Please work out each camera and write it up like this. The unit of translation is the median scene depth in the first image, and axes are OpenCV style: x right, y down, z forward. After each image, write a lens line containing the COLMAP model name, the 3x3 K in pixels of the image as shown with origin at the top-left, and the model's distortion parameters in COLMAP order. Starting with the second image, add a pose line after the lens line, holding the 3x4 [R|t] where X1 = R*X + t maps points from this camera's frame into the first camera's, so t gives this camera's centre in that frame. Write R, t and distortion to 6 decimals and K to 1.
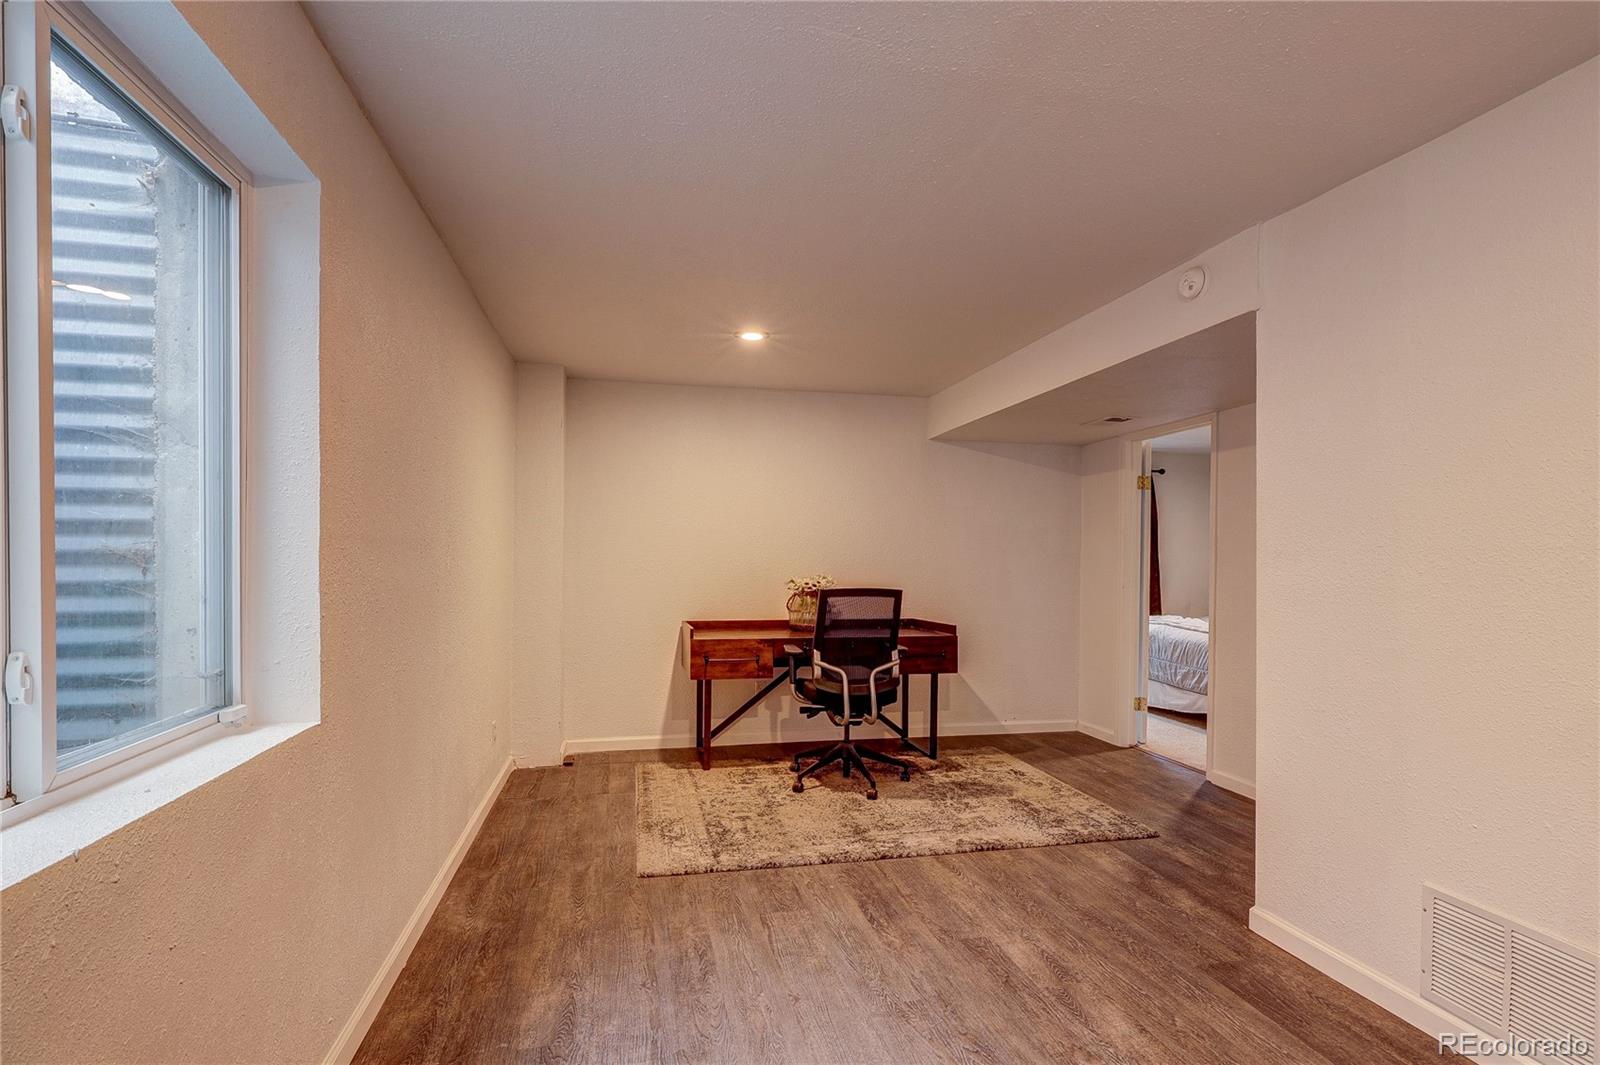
lens RADIAL K [[752.9, 0, 797.1], [0, 752.9, 555.3], [0, 0, 1]] dist [-0.003116, -0.000143]
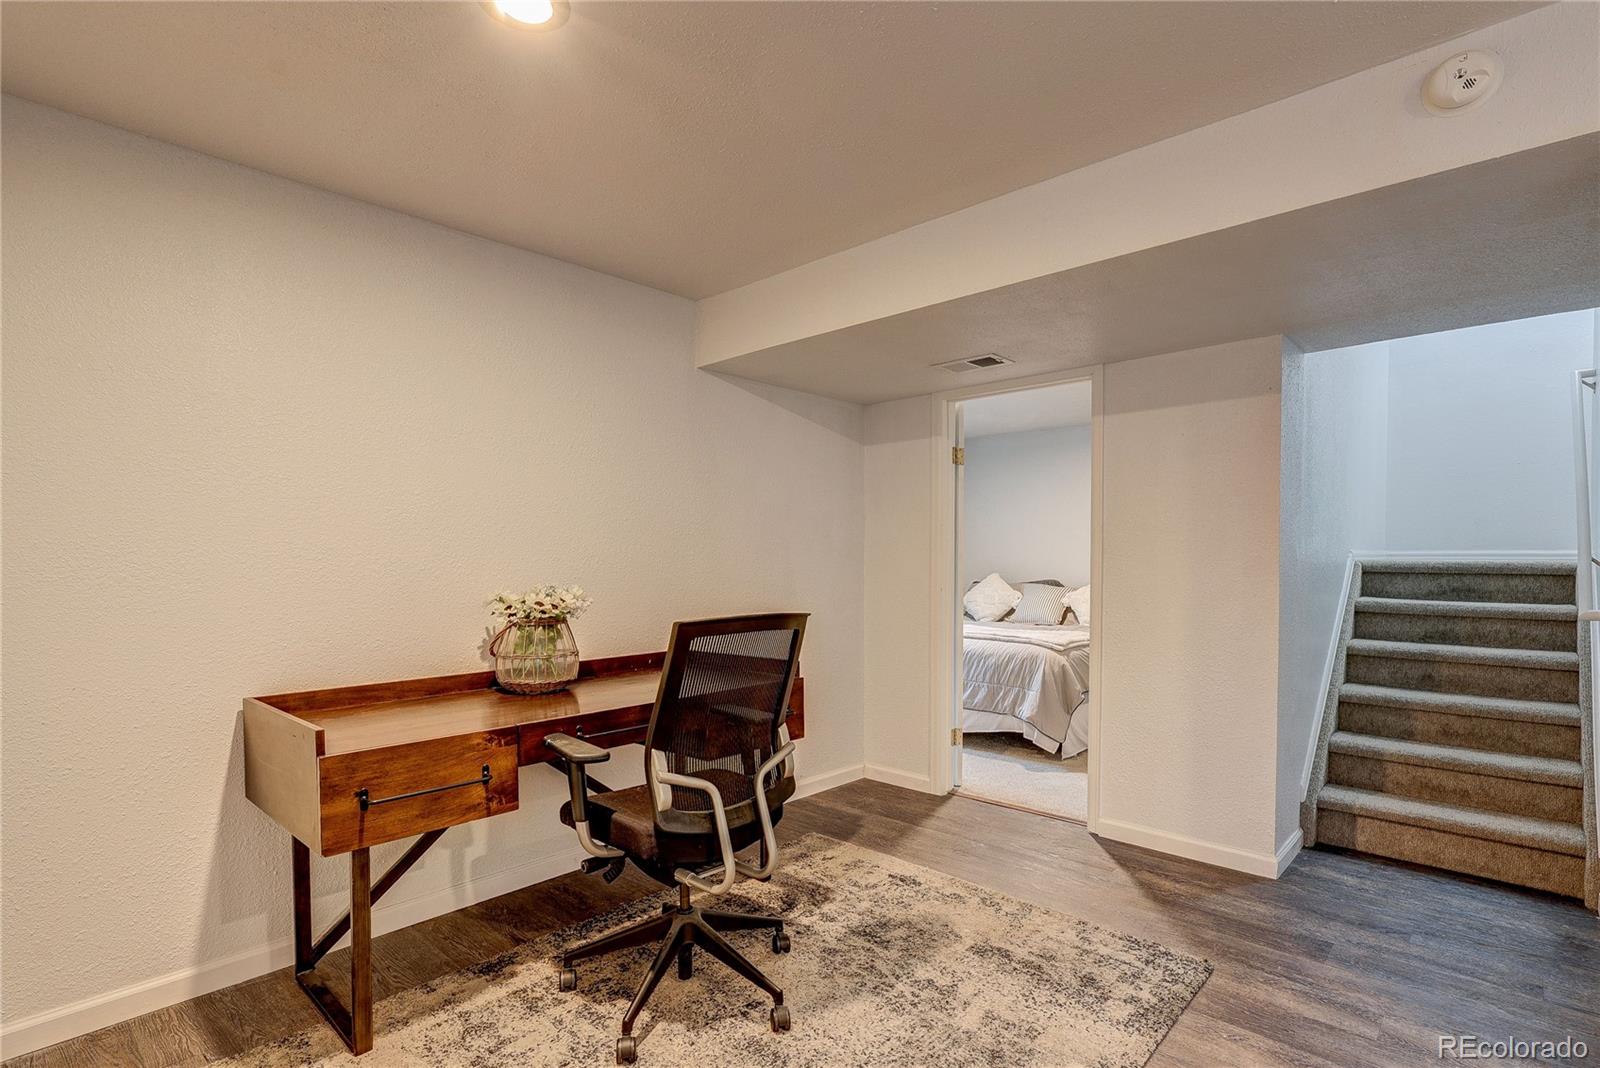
lens RADIAL K [[766.0, 0, 793.4], [0, 766.0, 576.7], [0, 0, 1]] dist [-0.002418, -0.000158]
pose [[0.825017, -0.022862, 0.564645, -0.159220], [0.003437, 0.999366, 0.035441, 0.000638], [-0.565097, -0.027298, 0.824573, 0.515771]]
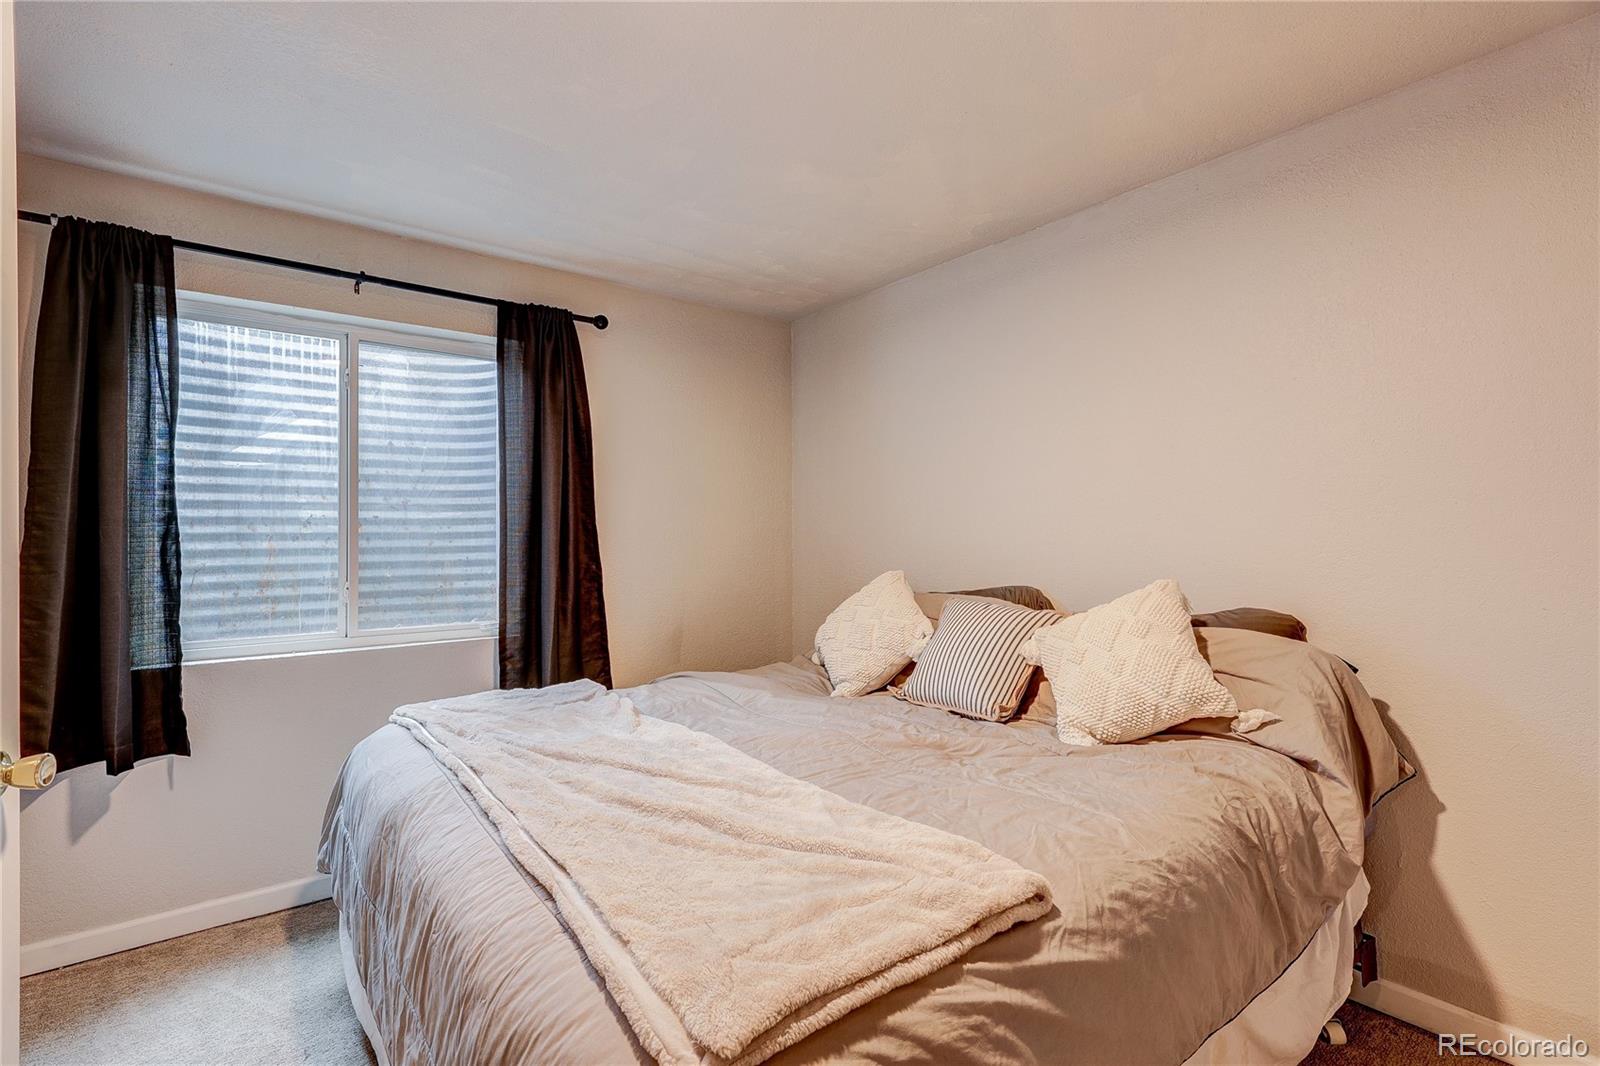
lens RADIAL K [[752.9, 0, 797.1], [0, 752.9, 555.8], [0, 0, 1]] dist [-0.003116, -0.000143]
pose [[0.892661, -0.031514, 0.449626, 0.671024], [0.018171, 0.999258, 0.033960, 0.014551], [-0.450363, -0.022145, 0.892571, 1.011268]]
